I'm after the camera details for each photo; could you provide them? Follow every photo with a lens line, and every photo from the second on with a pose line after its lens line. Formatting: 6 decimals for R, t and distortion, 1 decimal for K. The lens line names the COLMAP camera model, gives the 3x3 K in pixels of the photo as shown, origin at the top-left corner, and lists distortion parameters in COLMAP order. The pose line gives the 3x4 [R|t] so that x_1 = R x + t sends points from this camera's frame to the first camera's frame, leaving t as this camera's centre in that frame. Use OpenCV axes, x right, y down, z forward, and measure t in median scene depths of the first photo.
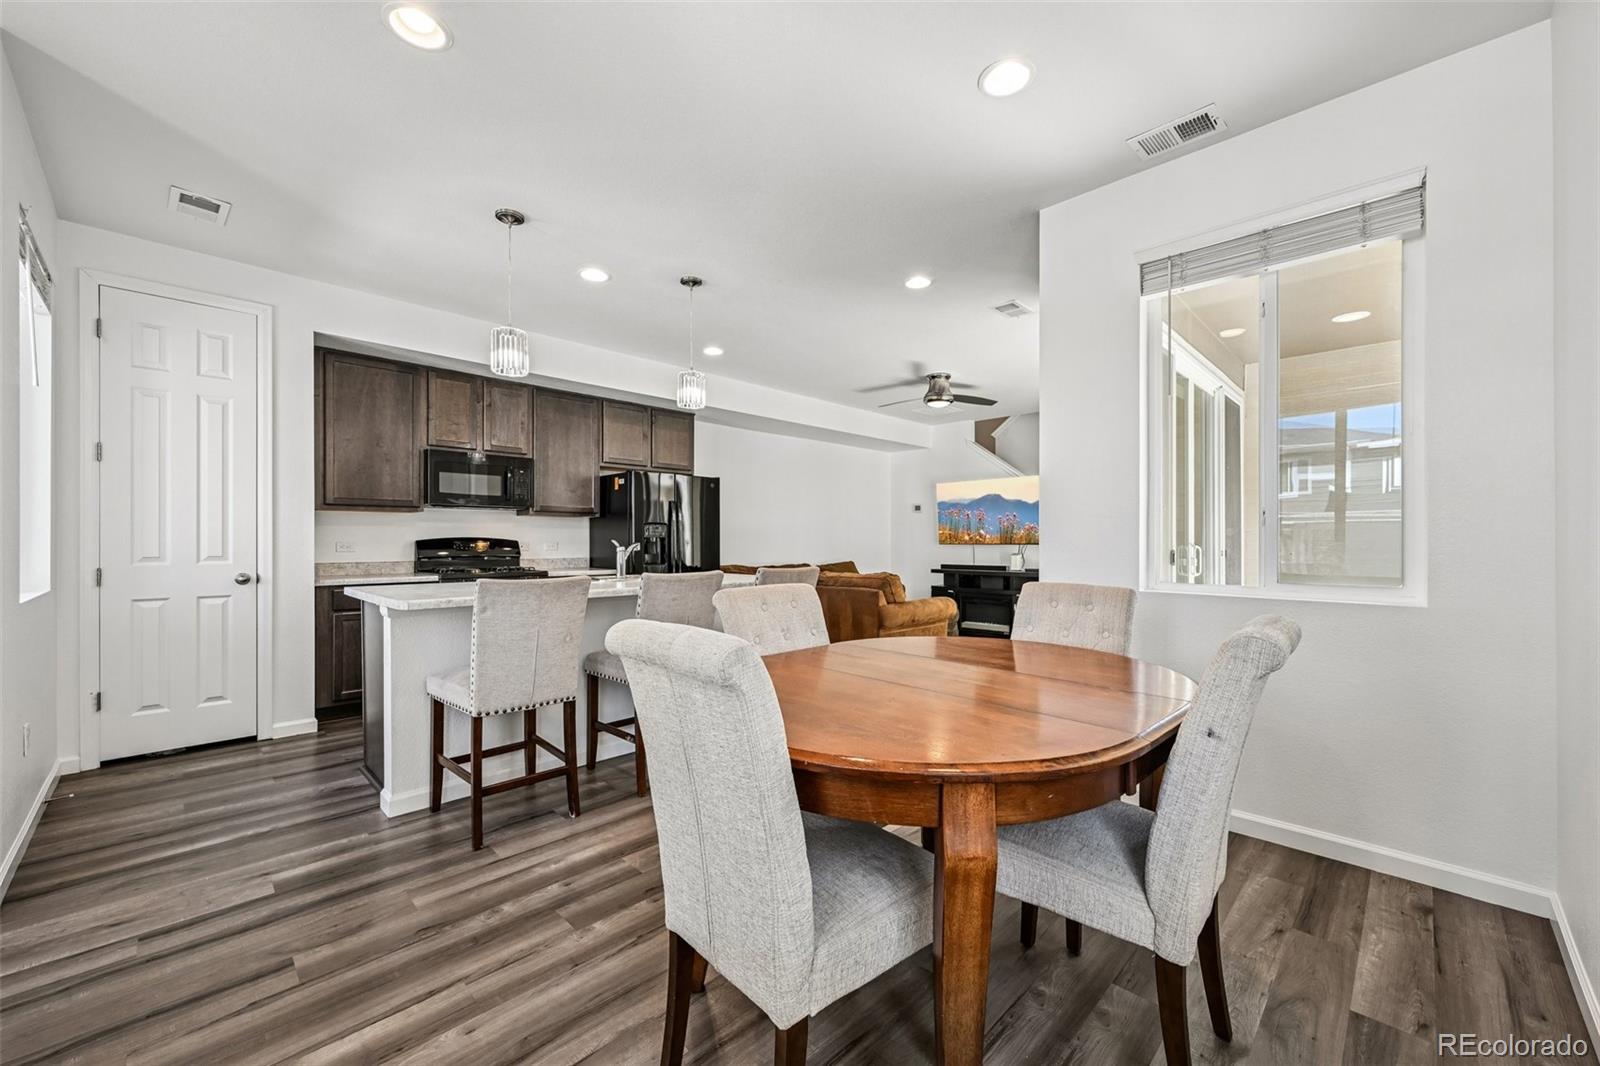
lens RADIAL K [[625.9, 0, 804.8], [0, 625.9, 534.9], [0, 0, 1]] dist [-0.001076, 0.000078]
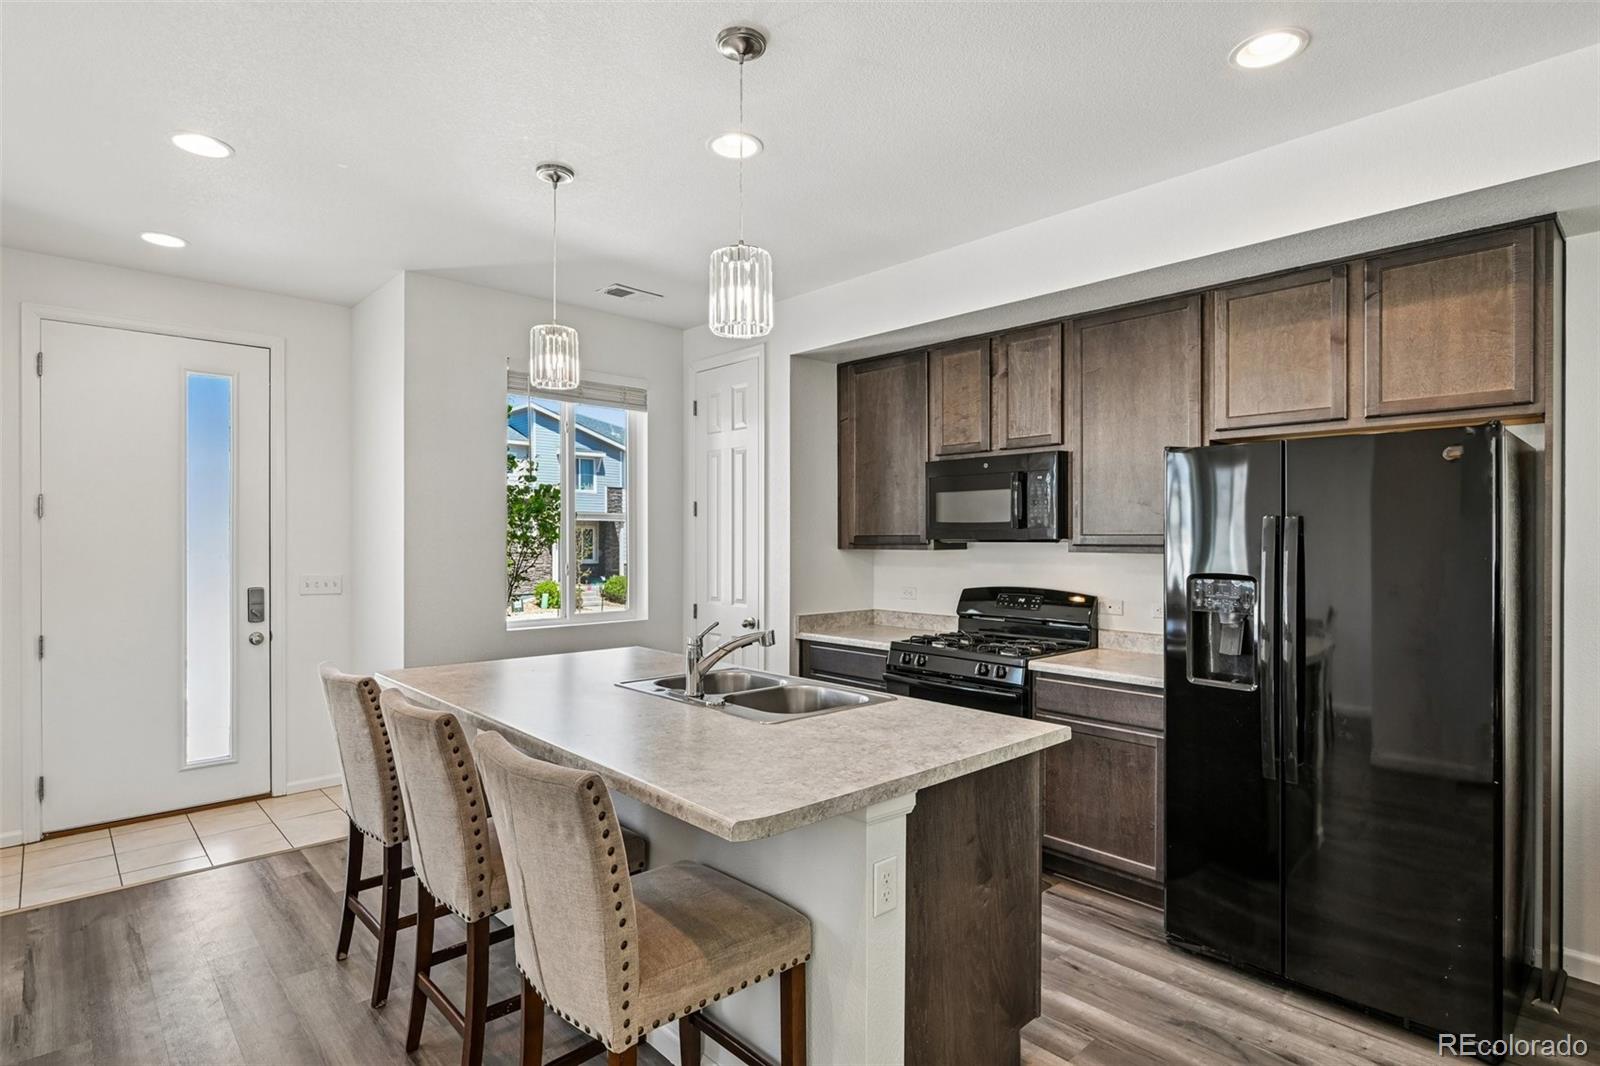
lens RADIAL K [[809.7, 0, 810.7], [0, 809.7, 536.5], [0, 0, 1]] dist [-0.004325, 0.000809]
pose [[-0.030528, -0.002310, -0.999531, 0.325683], [0.007115, 0.999971, -0.002528, -0.052444], [0.999509, -0.007188, -0.030511, 0.913385]]
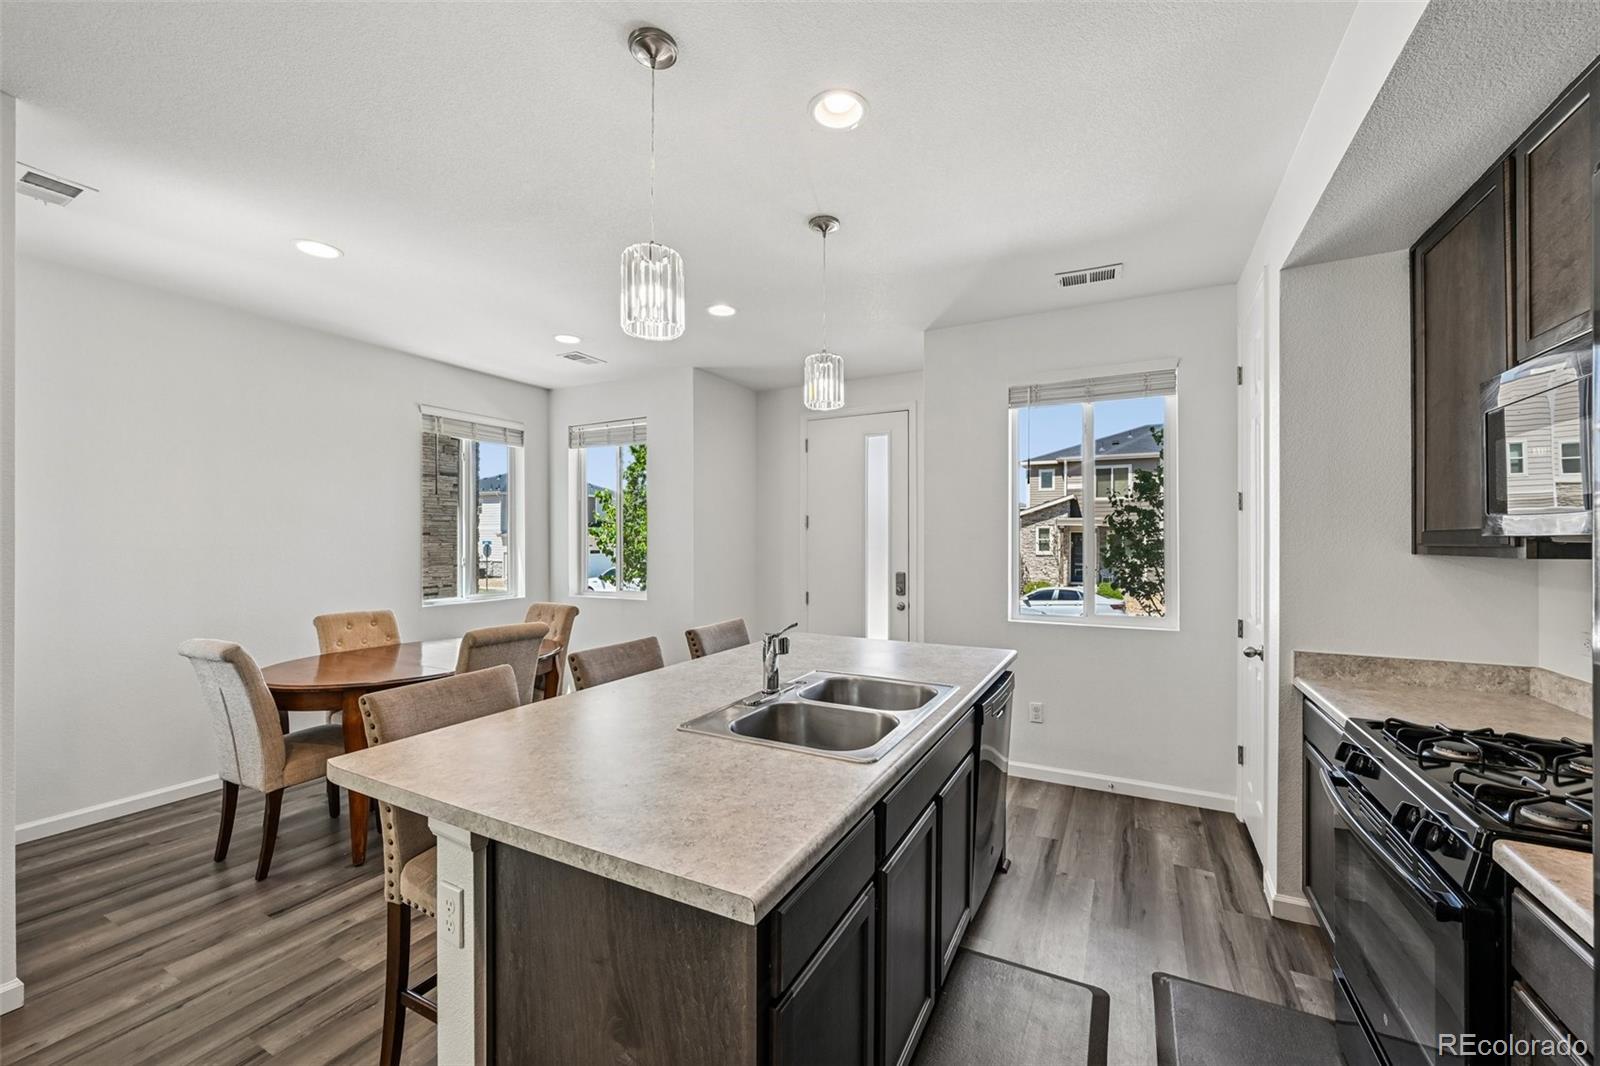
lens RADIAL K [[625.9, 0, 805.9], [0, 625.9, 542.6], [0, 0, 1]] dist [-0.001076, 0.000078]
pose [[-0.954617, 0.000424, -0.297837, -0.133159], [0.001992, 0.999986, -0.004961, -0.046066], [0.297831, -0.005329, -0.954604, 1.243398]]
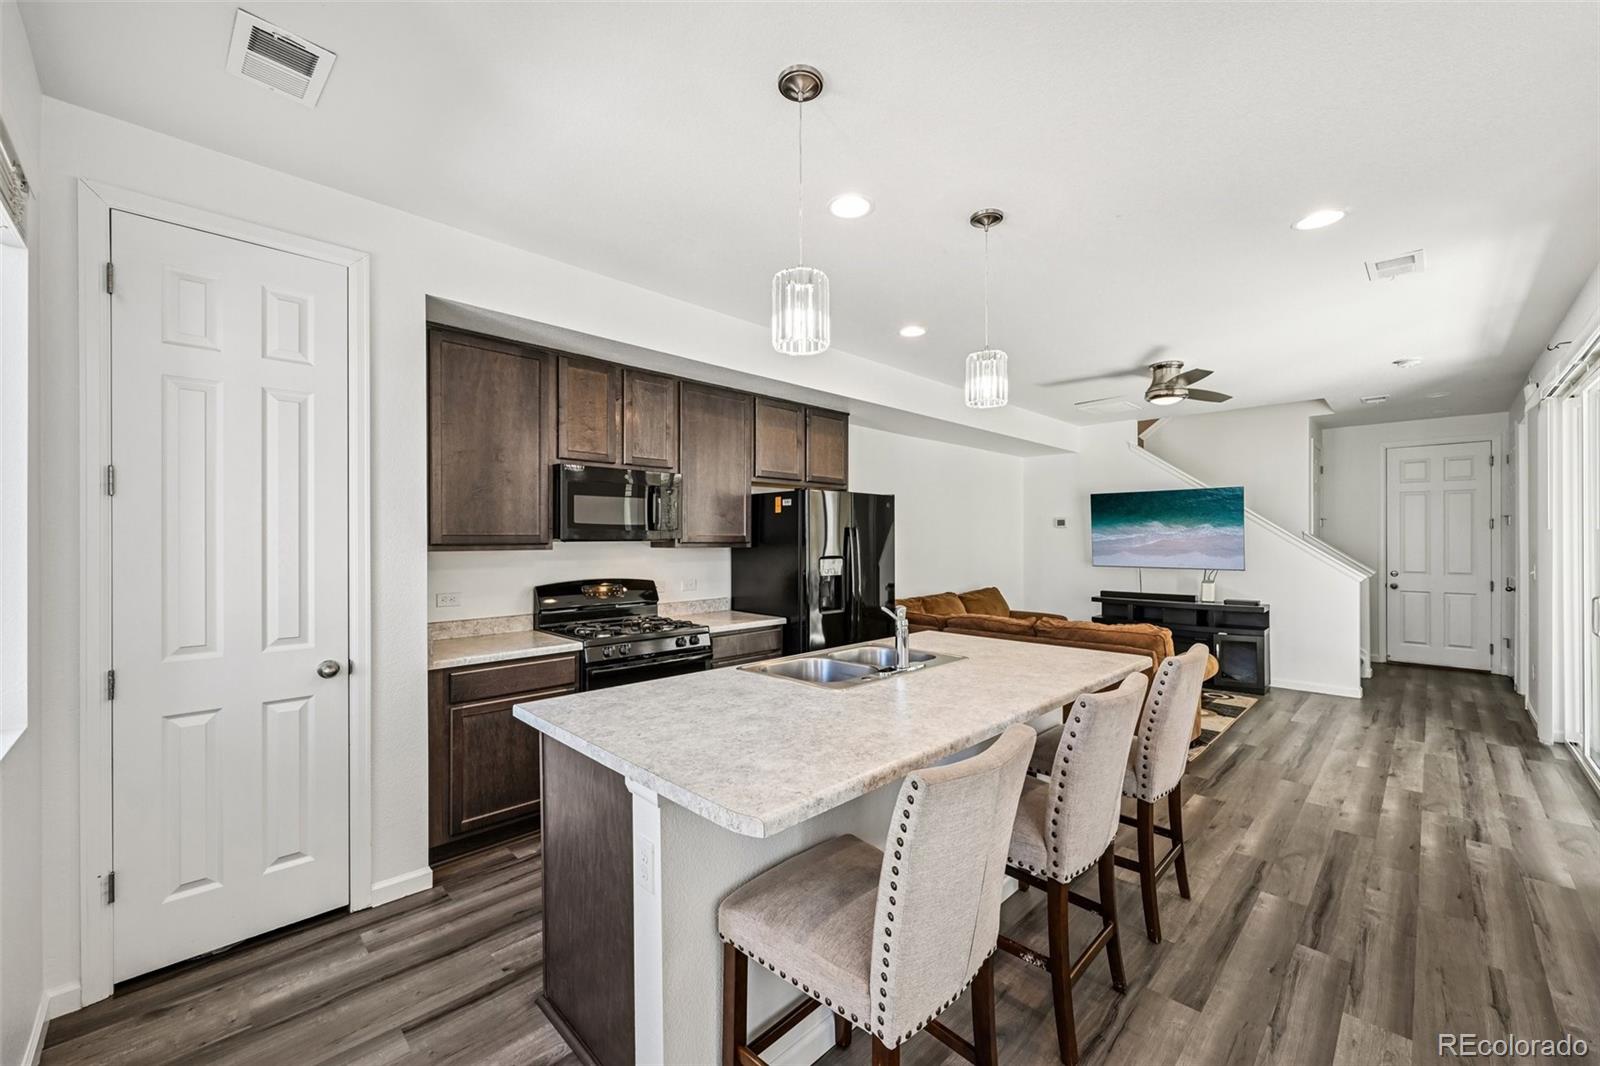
lens RADIAL K [[625.9, 0, 806.0], [0, 625.9, 534.1], [0, 0, 1]] dist [-0.001076, 0.000078]
pose [[0.999983, -0.000859, -0.005709, -0.319129], [0.000871, 0.999997, 0.002089, -0.058270], [0.005707, -0.002094, 0.999982, 0.281139]]
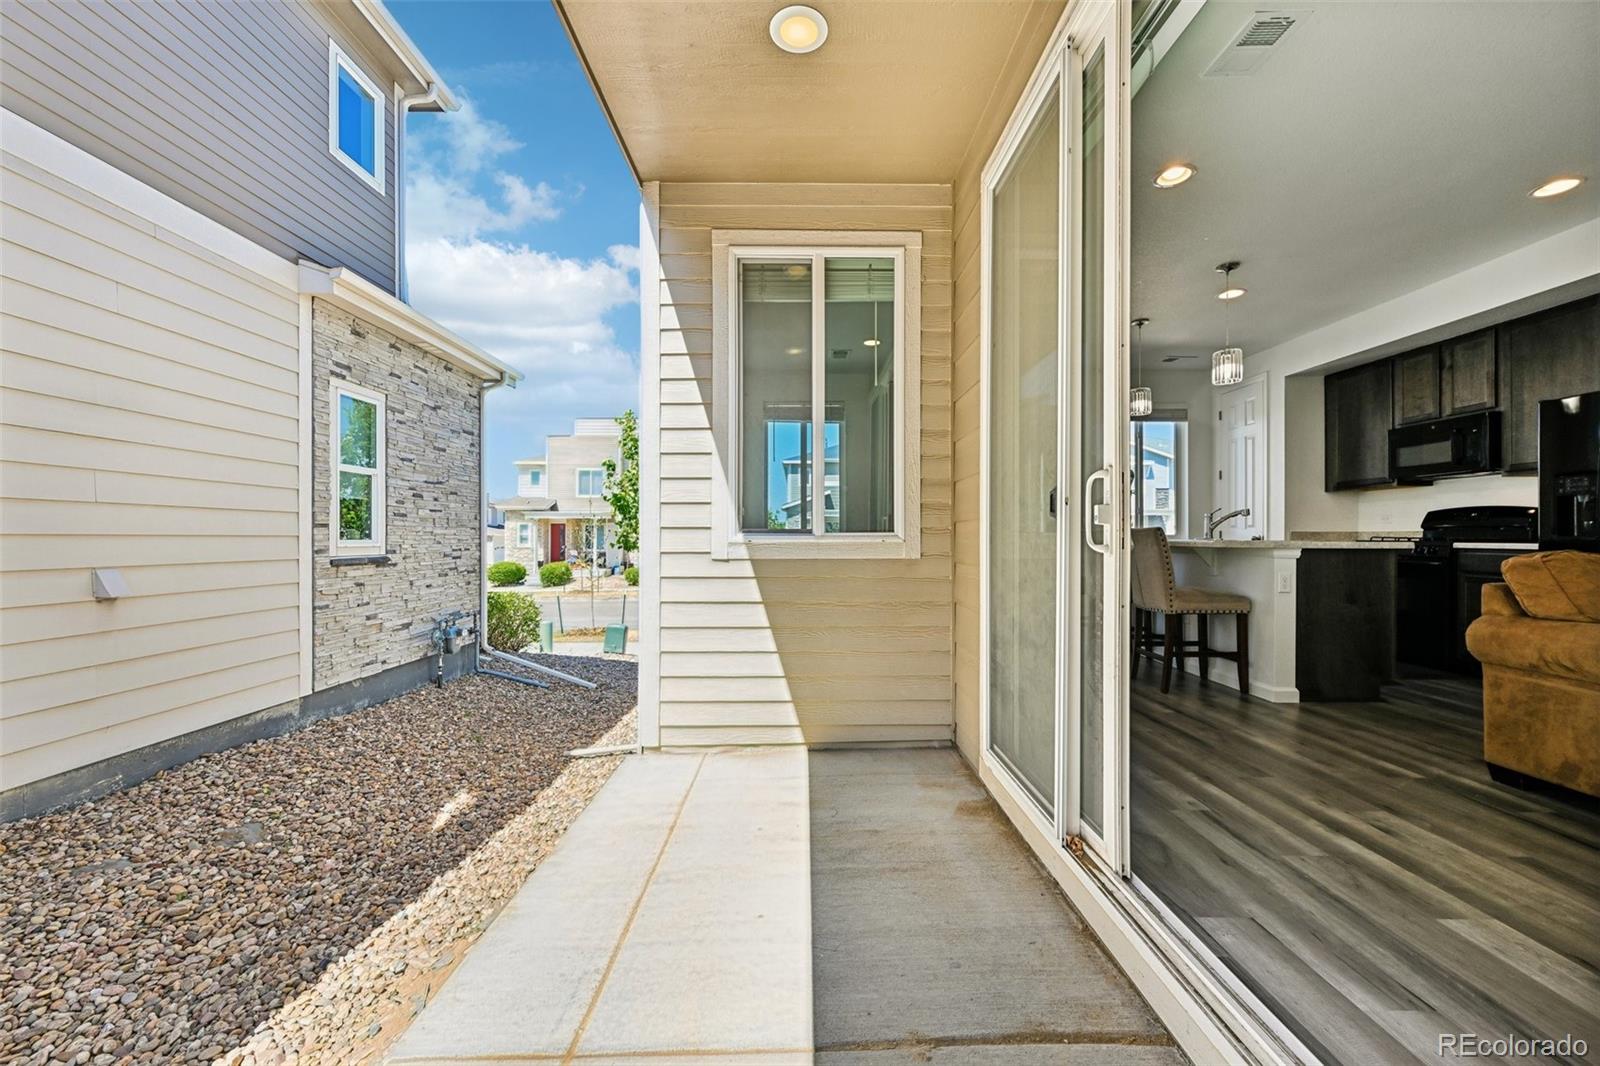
lens RADIAL K [[625.9, 0, 808.0], [0, 625.9, 534.6], [0, 0, 1]] dist [-0.001076, 0.000078]
pose [[-0.704554, -0.003791, -0.709640, 0.943417], [0.004300, 0.999945, -0.009612, 0.056885], [0.709637, -0.009823, -0.704499, 1.068520]]
